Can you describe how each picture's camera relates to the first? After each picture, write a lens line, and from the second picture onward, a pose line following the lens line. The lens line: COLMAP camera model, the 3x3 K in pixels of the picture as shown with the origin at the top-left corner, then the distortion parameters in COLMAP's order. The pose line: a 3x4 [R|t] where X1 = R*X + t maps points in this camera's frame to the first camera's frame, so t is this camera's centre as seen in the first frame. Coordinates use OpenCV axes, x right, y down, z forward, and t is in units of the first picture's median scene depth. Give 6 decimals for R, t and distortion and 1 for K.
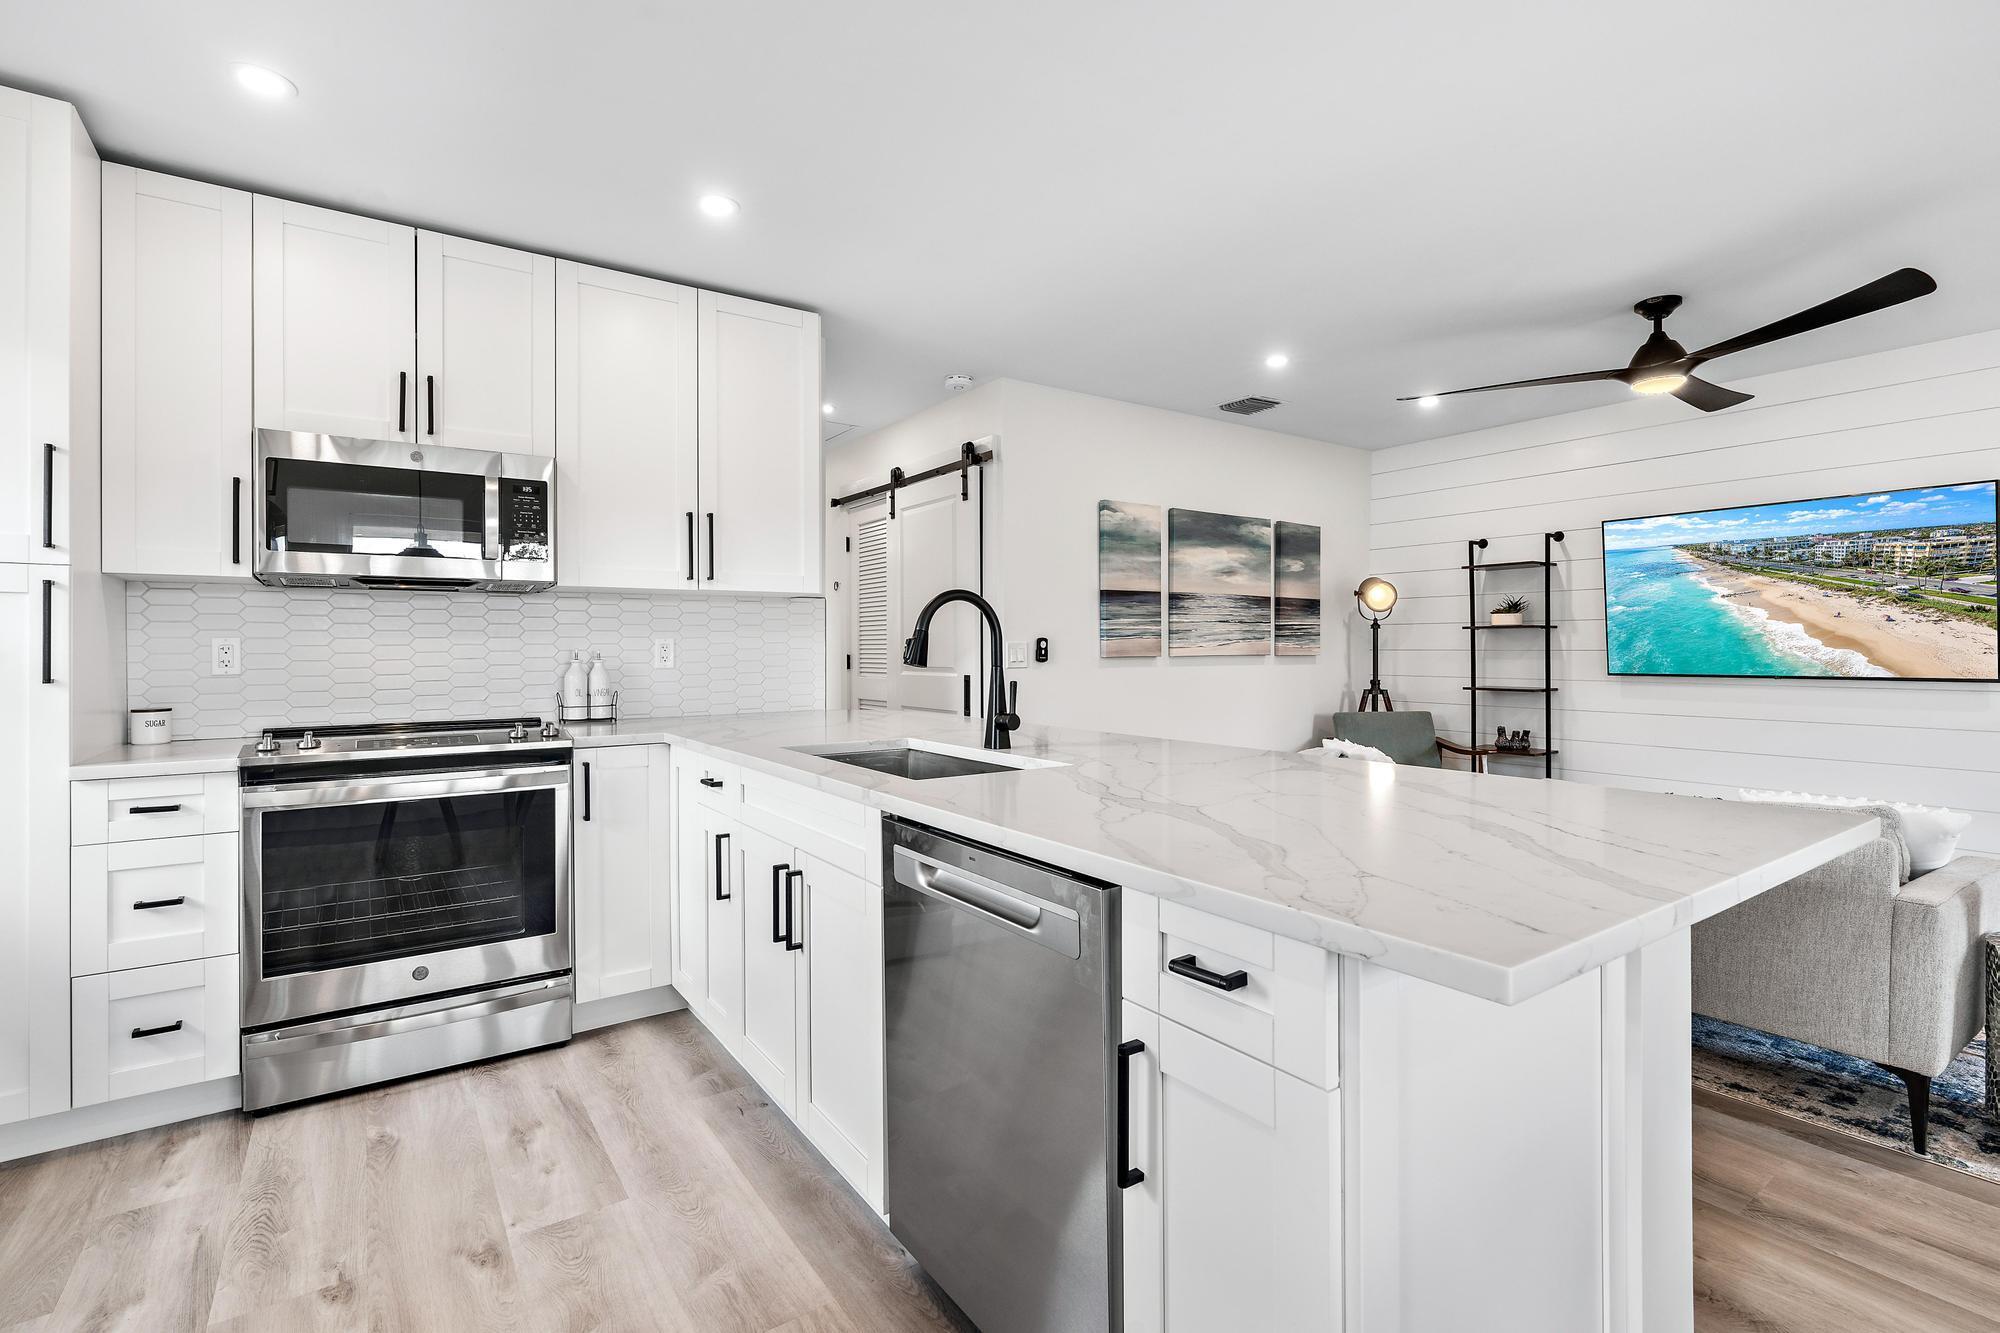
lens RADIAL K [[905.0, 0, 1012.0], [0, 905.0, 643.1], [0, 0, 1]] dist [-0.009766, 0.001469]
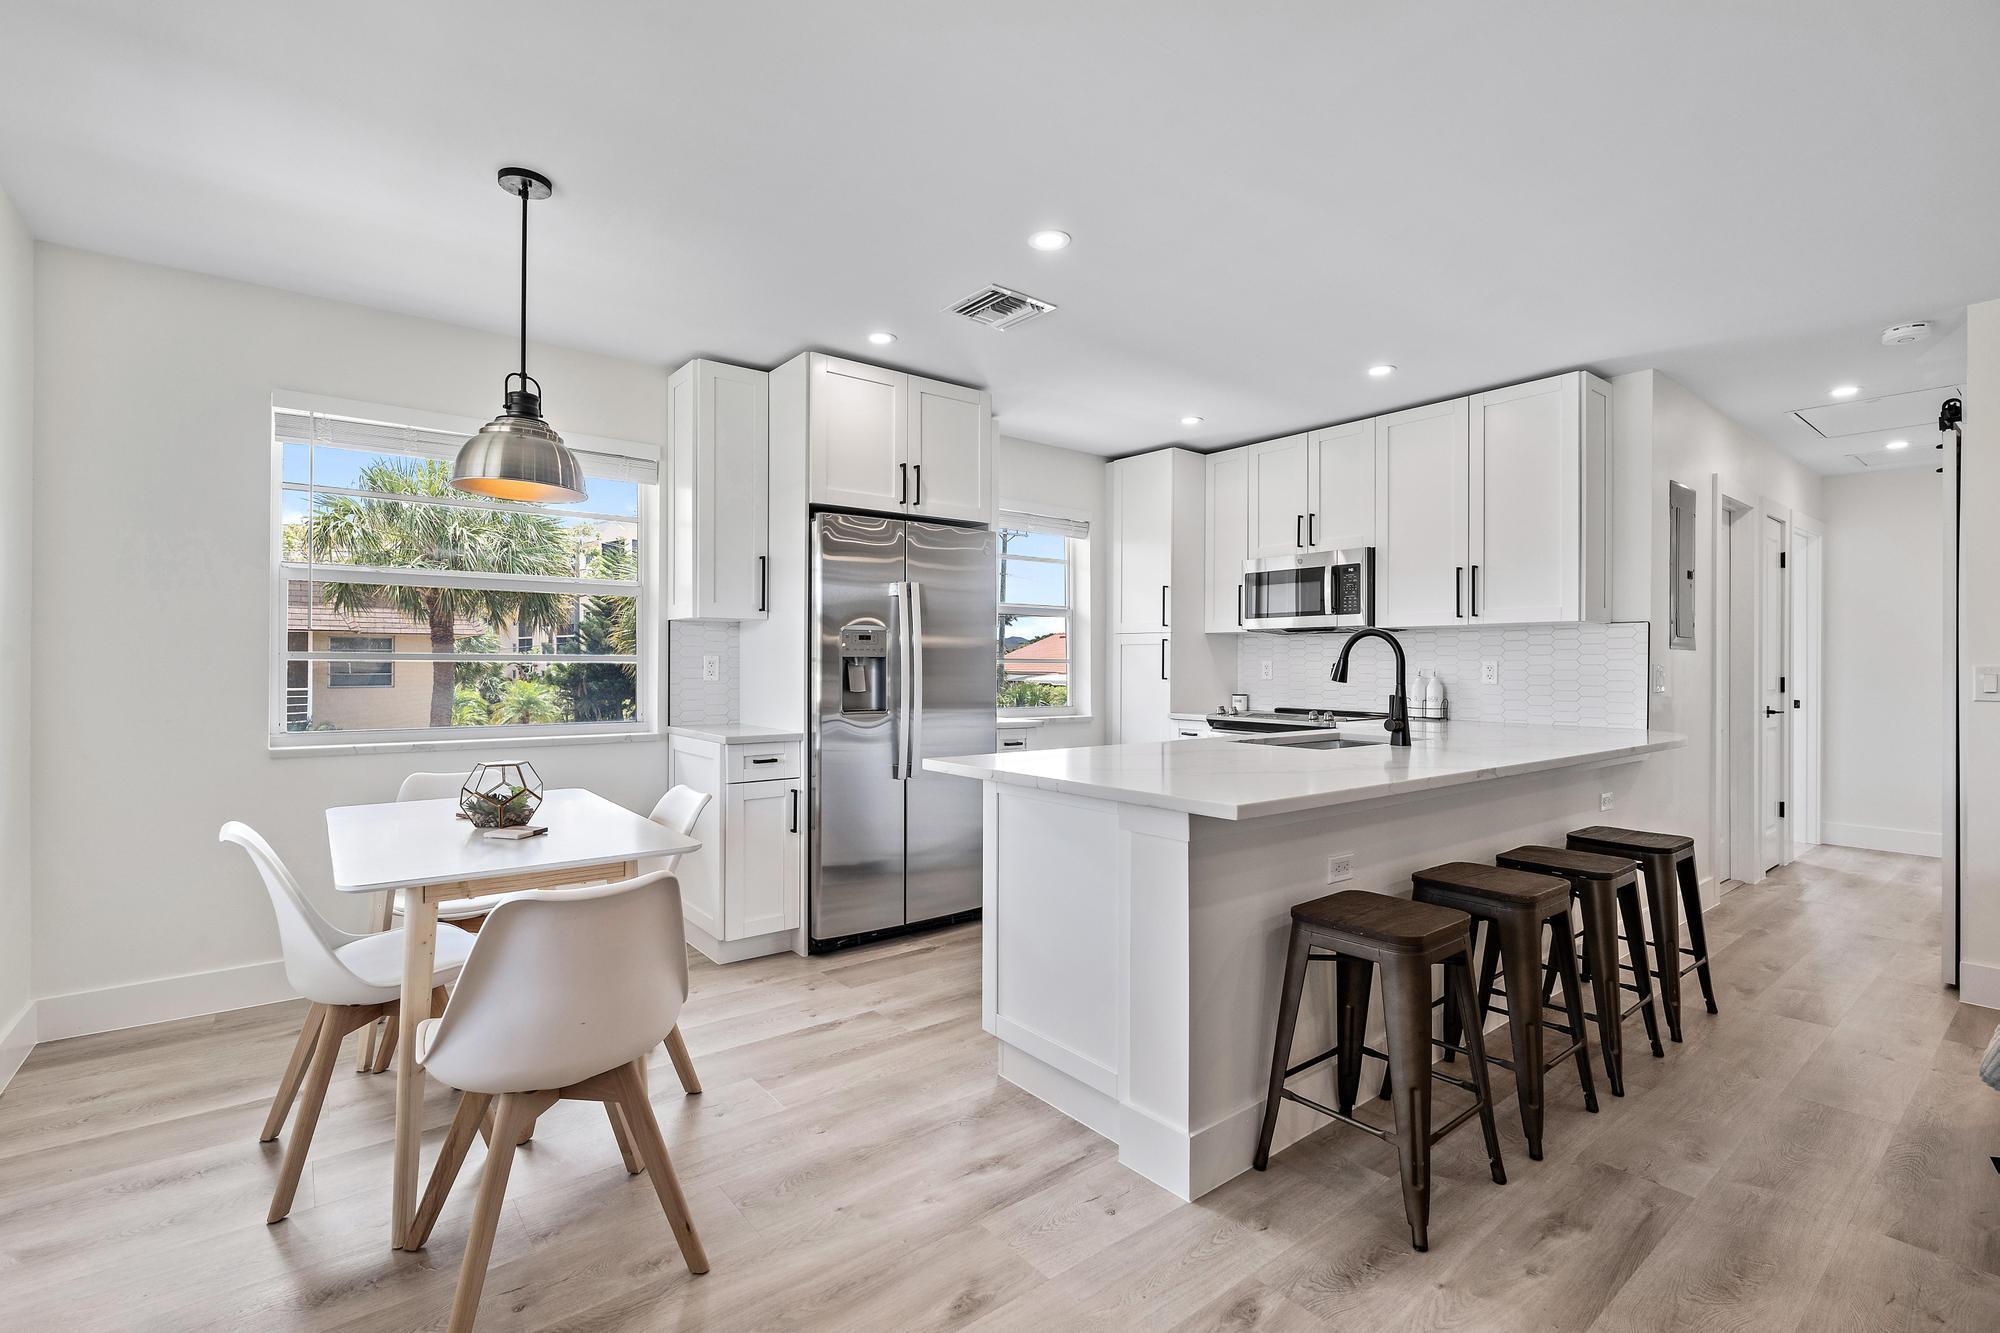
lens RADIAL K [[905.0, 0, 1013.7], [0, 905.0, 668.1], [0, 0, 1]] dist [-0.009766, 0.001469]
pose [[0.065944, 0.008762, -0.997785, 1.184206], [-0.000777, 0.999962, 0.008729, -0.007870], [0.997823, 0.000200, 0.065948, 0.326251]]
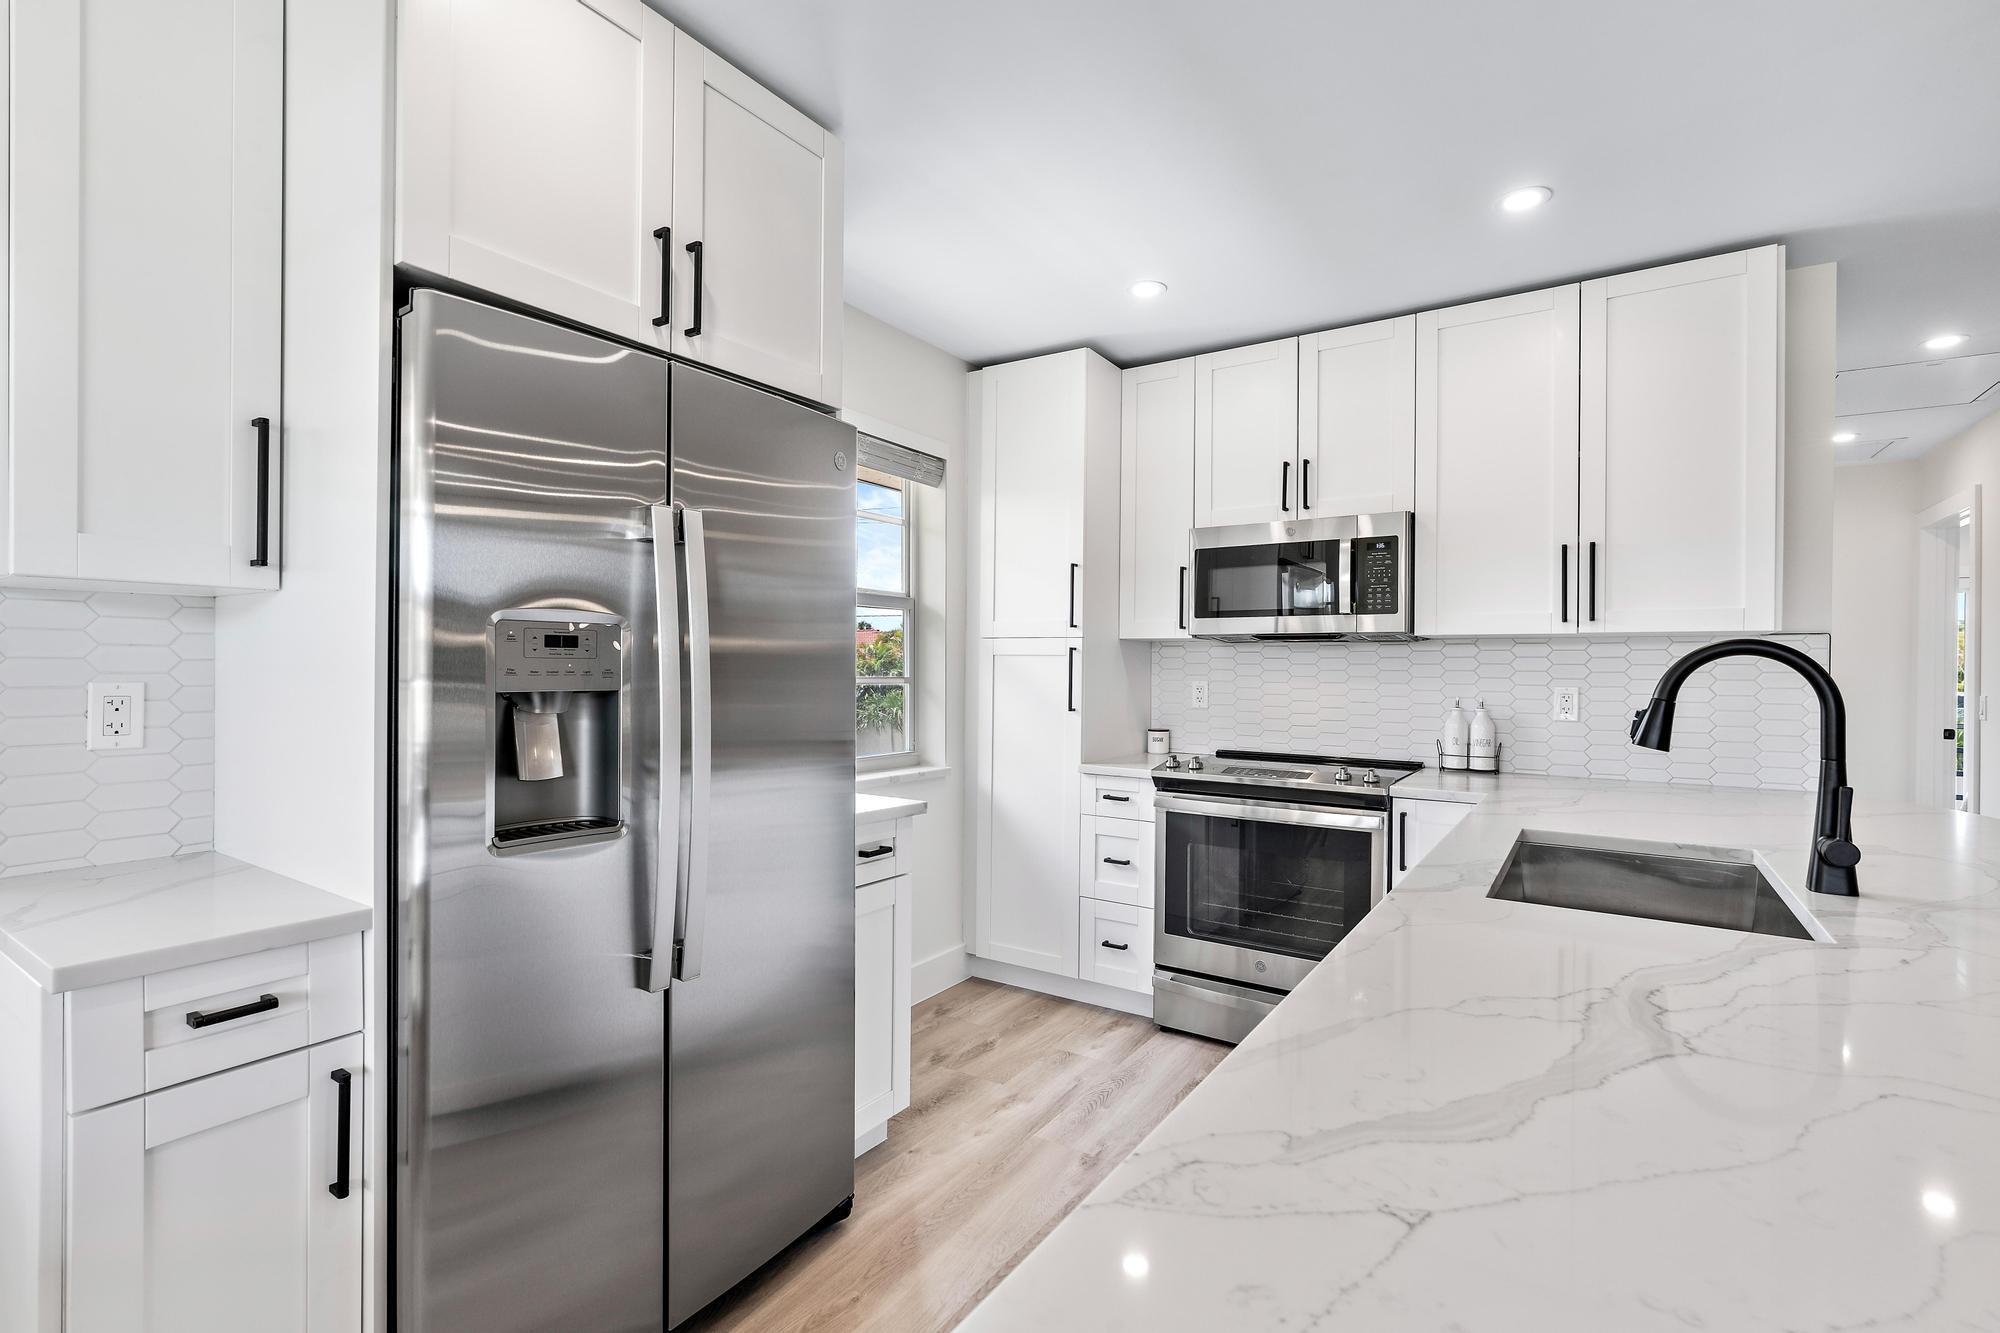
lens RADIAL K [[905.0, 0, 999.4], [0, 905.0, 669.6], [0, 0, 1]] dist [-0.009766, 0.001469]
pose [[0.359405, 0.009509, -0.933133, 0.326268], [-0.008008, 0.999943, 0.007105, -0.033005], [0.933147, 0.004919, 0.359460, 0.234462]]
